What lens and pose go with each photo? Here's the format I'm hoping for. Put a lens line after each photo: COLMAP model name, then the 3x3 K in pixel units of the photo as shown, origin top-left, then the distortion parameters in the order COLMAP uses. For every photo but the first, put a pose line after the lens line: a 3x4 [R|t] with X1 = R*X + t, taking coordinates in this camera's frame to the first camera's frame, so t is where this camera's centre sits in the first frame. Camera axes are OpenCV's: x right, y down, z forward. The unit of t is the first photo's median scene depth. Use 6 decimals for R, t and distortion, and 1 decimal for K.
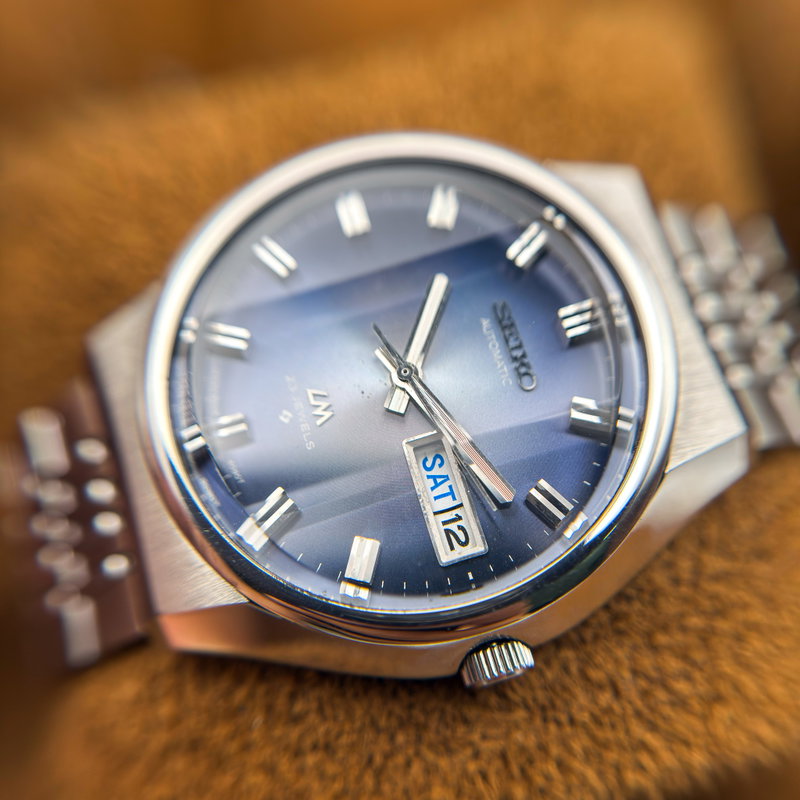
lens RADIAL K [[965.8, 0, 402.9], [0, 965.8, 414.4], [0, 0, 1]] dist [0.629253, -0.012262]
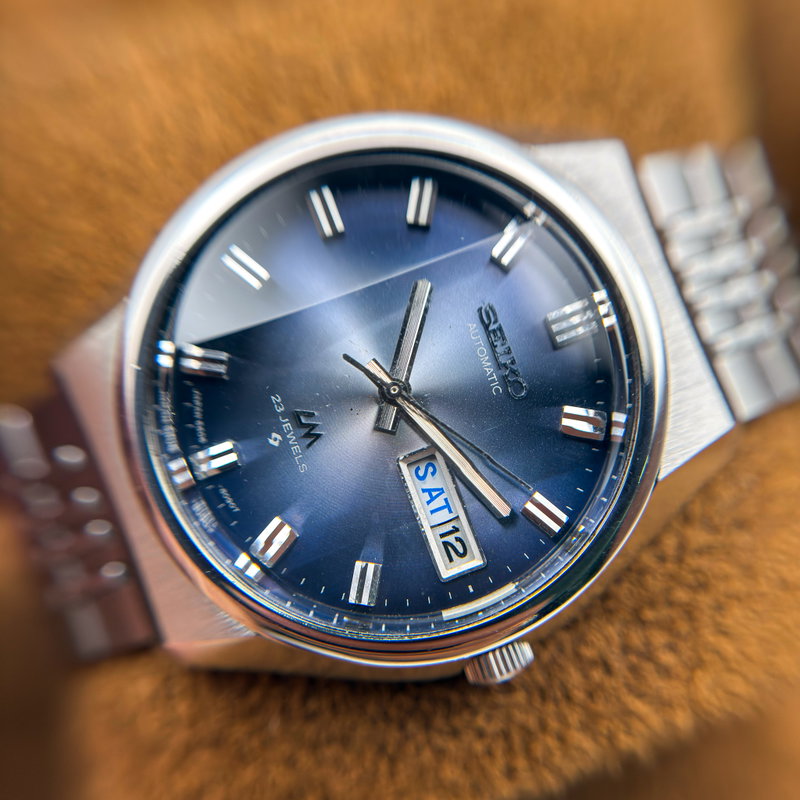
lens RADIAL K [[965.8, 0, 402.9], [0, 965.8, 414.4], [0, 0, 1]] dist [0.629253, -0.012262]
pose [[0.996761, -0.069577, 0.040336, -0.029885], [0.057731, 0.968193, 0.243453, -0.257224], [-0.055991, -0.240336, 0.969074, 0.045625]]
